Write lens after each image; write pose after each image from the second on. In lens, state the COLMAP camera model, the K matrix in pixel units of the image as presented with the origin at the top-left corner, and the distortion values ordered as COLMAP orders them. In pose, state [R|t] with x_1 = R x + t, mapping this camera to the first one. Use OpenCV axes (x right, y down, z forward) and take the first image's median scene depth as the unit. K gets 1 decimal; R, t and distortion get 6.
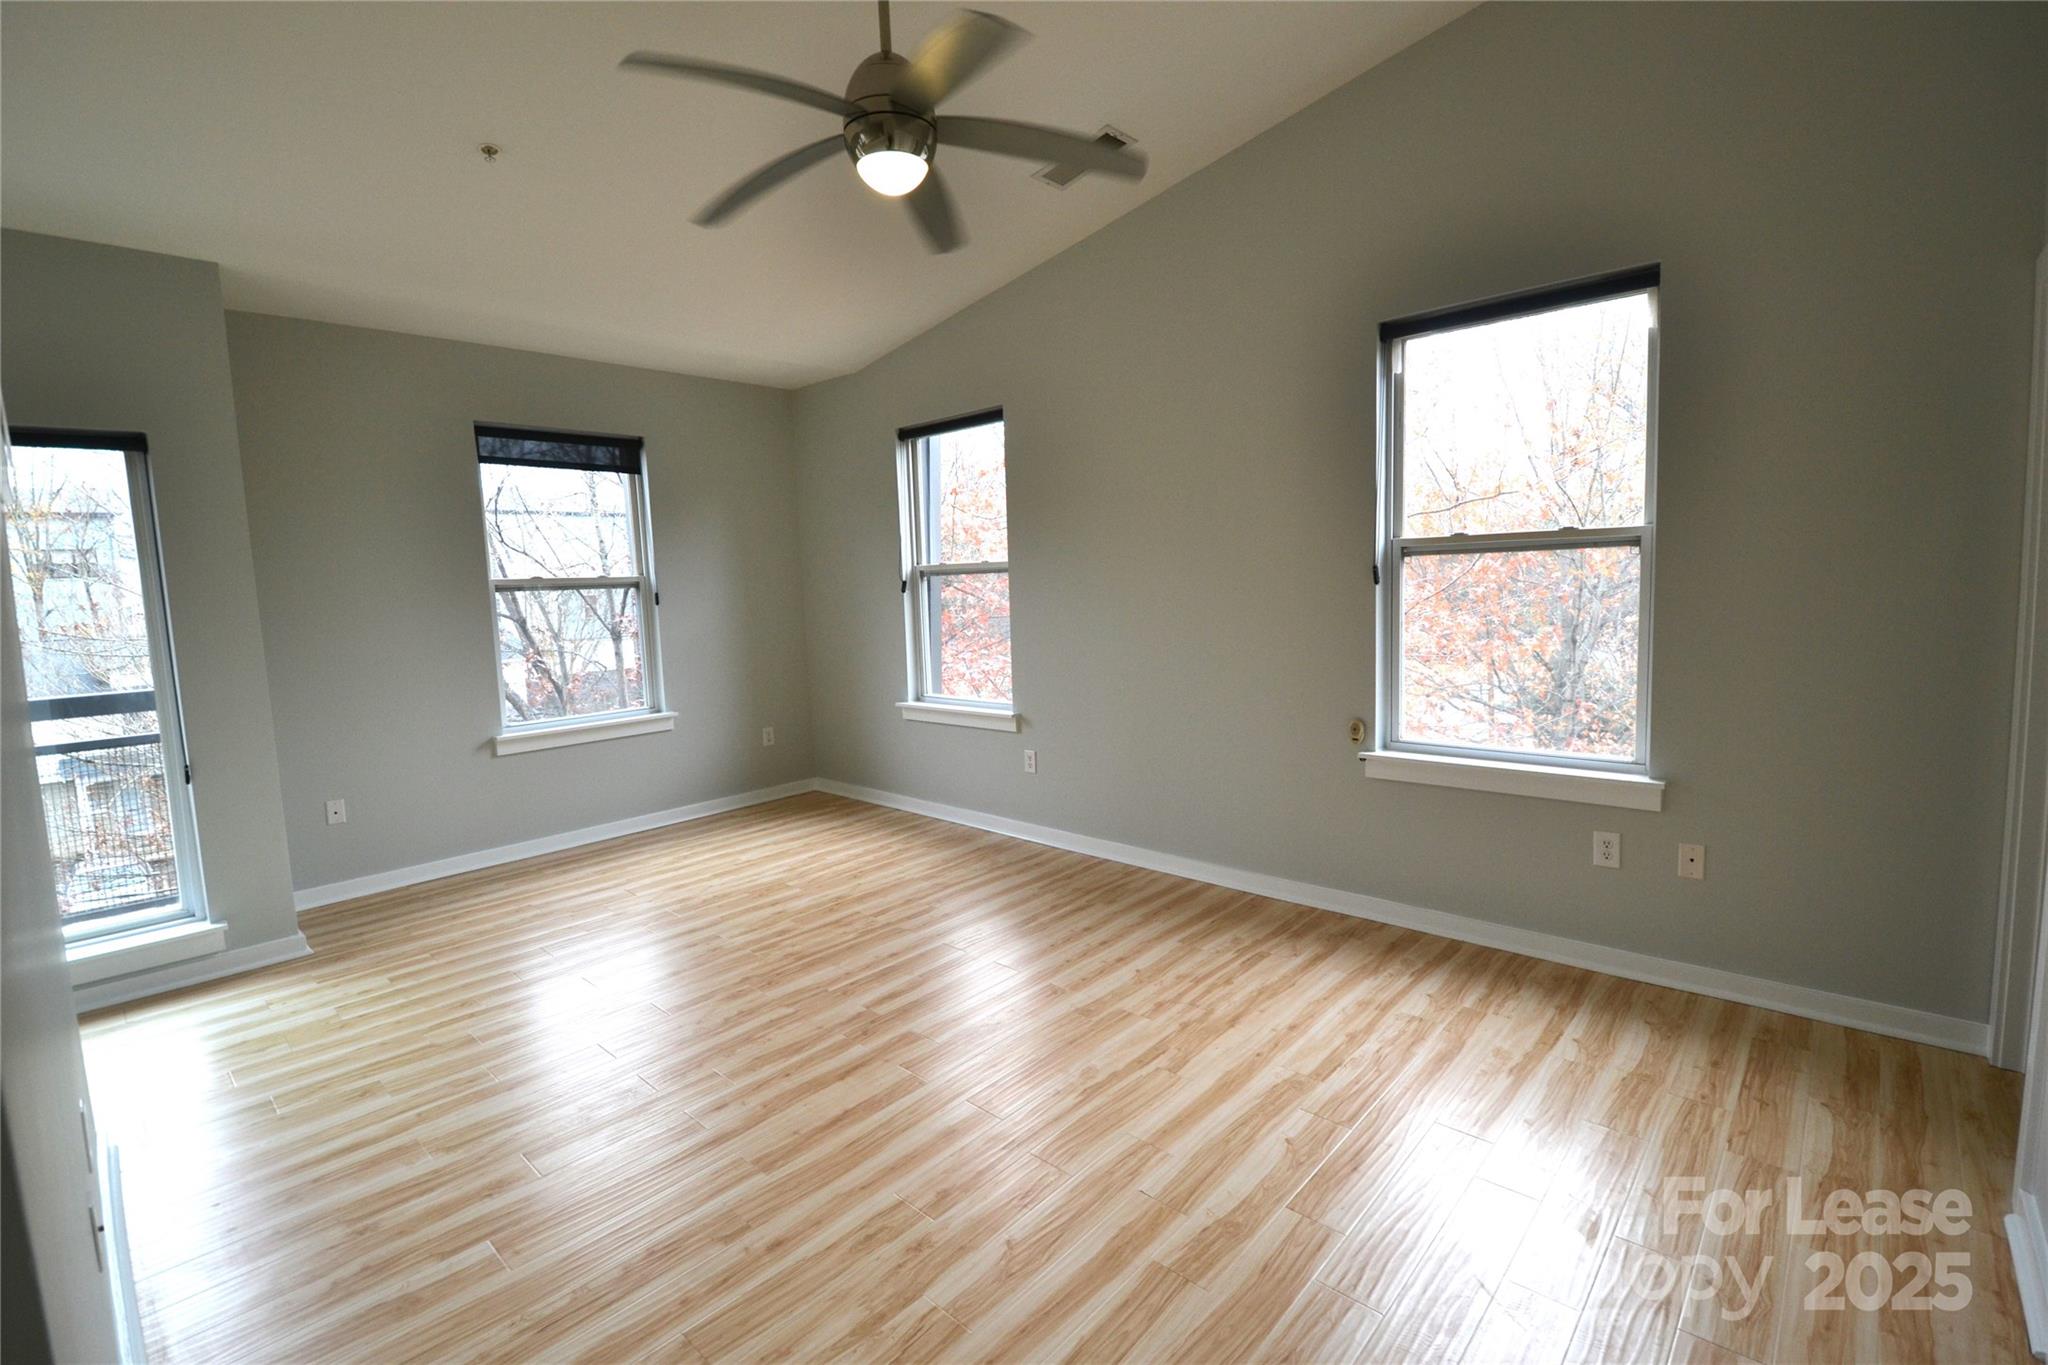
lens RADIAL K [[912.1, 0, 1028.5], [0, 912.1, 665.3], [0, 0, 1]] dist [0.024274, -0.029013]
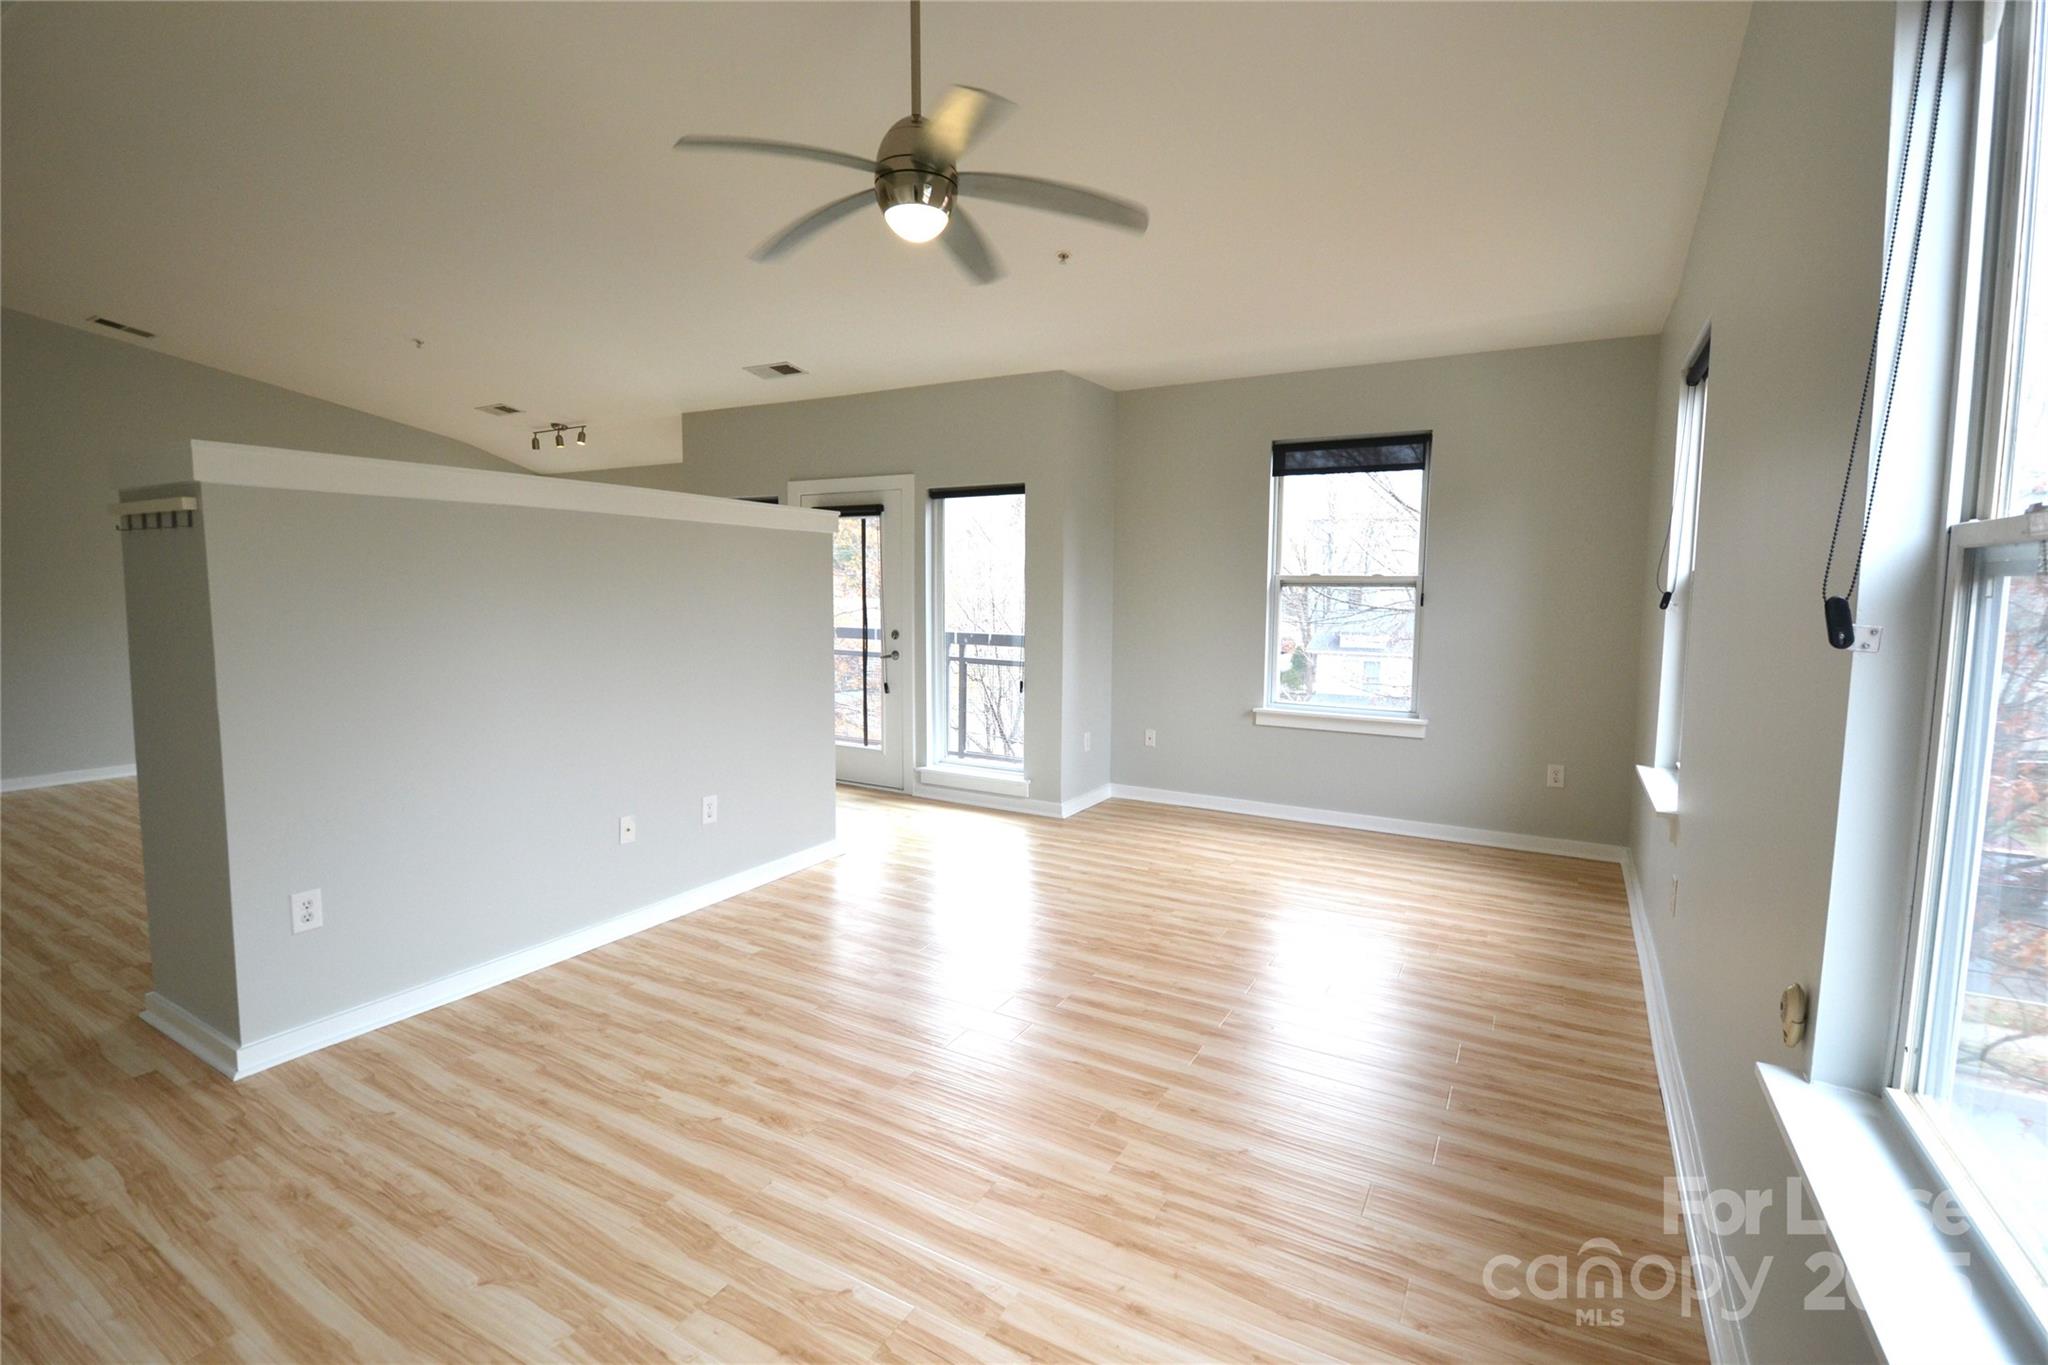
lens RADIAL K [[912.1, 0, 1028.5], [0, 912.1, 665.3], [0, 0, 1]] dist [0.024274, -0.029013]
pose [[0.221463, 0.120439, -0.967703, 0.576486], [-0.109924, 0.989102, 0.097946, -0.070909], [0.968954, 0.084682, 0.232288, 0.511599]]
